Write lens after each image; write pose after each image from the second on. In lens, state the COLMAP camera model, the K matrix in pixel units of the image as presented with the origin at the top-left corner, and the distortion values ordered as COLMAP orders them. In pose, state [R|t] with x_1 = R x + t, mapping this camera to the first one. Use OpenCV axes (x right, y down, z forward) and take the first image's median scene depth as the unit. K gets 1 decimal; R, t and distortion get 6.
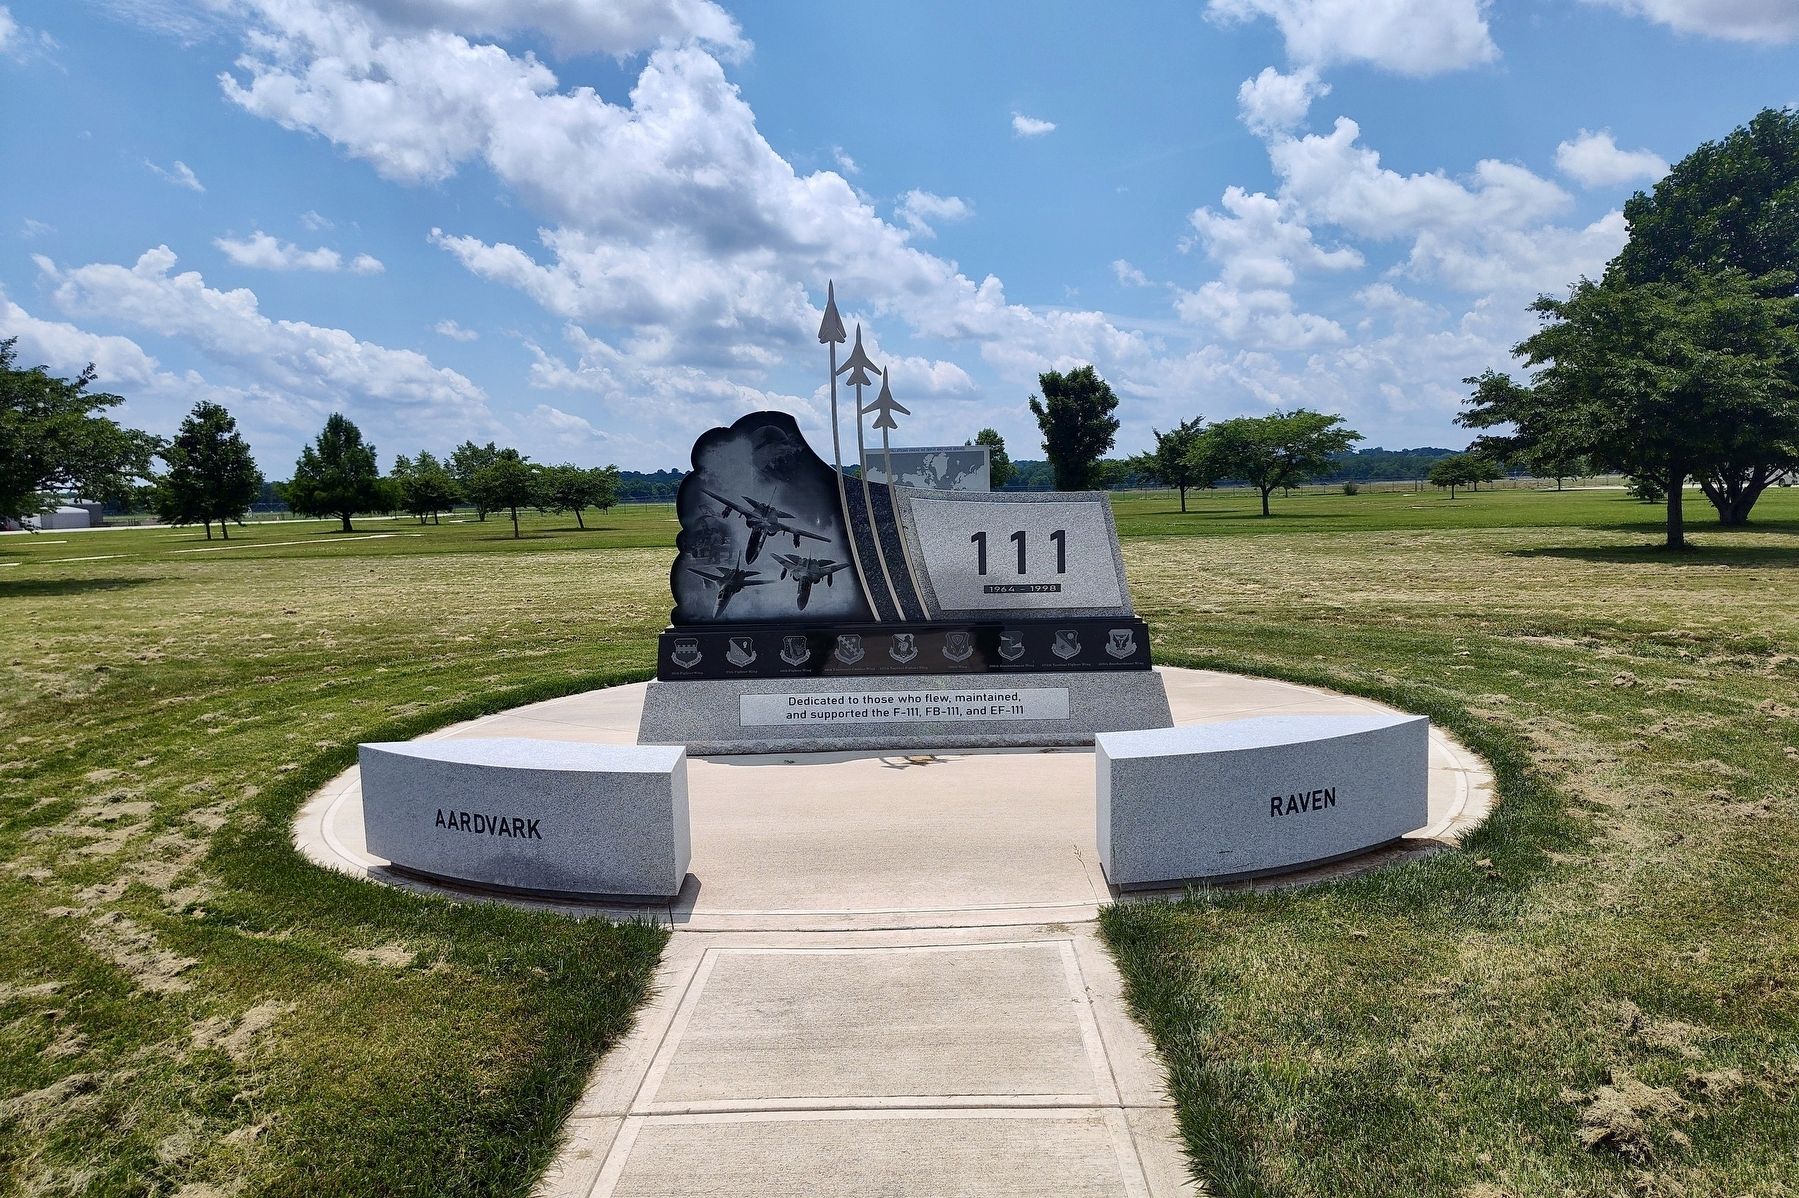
lens RADIAL K [[1255.5, 0, 904.9], [0, 1255.5, 645.0], [0, 0, 1]] dist [-0.004584, 0.001949]
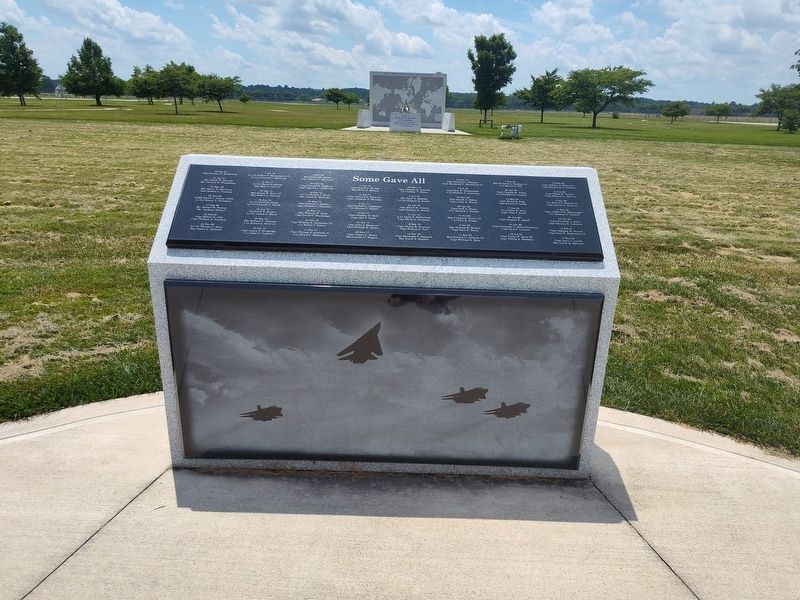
lens RADIAL K [[554.2, 0, 400.0], [0, 554.2, 300.0], [0, 0, 1]] dist [0.007581, -0.007412]
pose [[0.998134, 0.052666, 0.030900, -0.001518], [-0.058116, 0.974640, 0.216099, -0.016927], [-0.018735, -0.217492, 0.975882, 0.163193]]
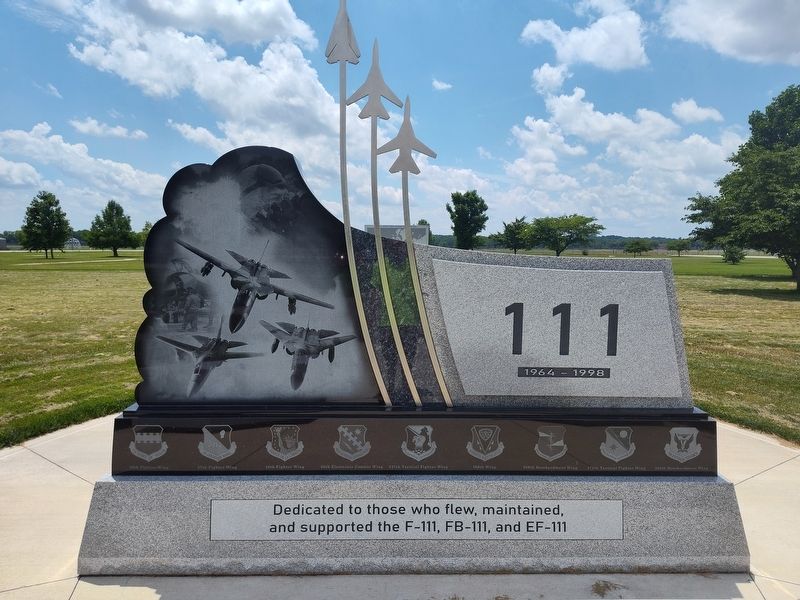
lens RADIAL K [[554.2, 0, 400.0], [0, 554.2, 300.0], [0, 0, 1]] dist [0.007581, -0.007412]
pose [[0.998914, 0.030512, 0.035207, -0.004101], [-0.029584, 0.999208, -0.026598, -0.011394], [-0.035991, 0.025527, 0.999026, 0.090951]]
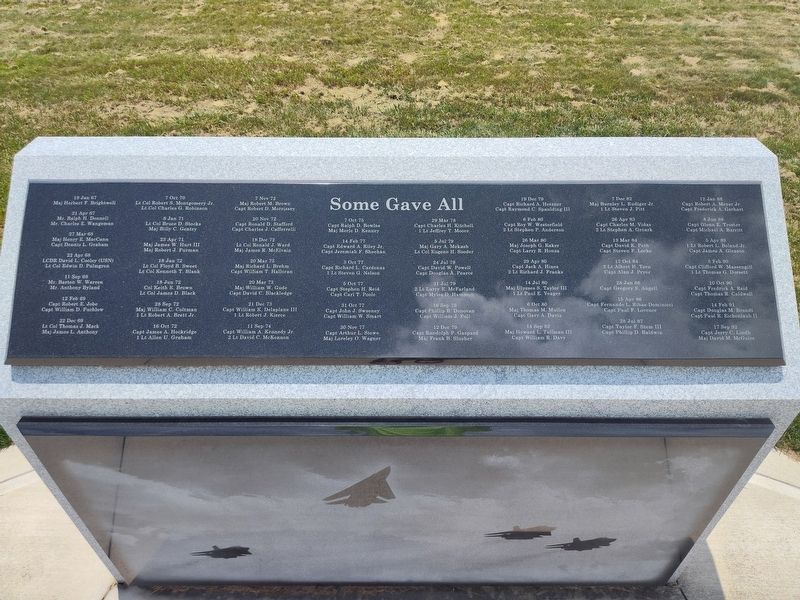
lens RADIAL K [[554.2, 0, 400.0], [0, 554.2, 300.0], [0, 0, 1]] dist [0.007581, -0.007412]
pose [[0.999343, 0.016342, 0.032358, -0.009141], [-0.031430, 0.835357, 0.548808, -0.140096], [-0.018062, -0.549465, 0.835322, 0.464376]]
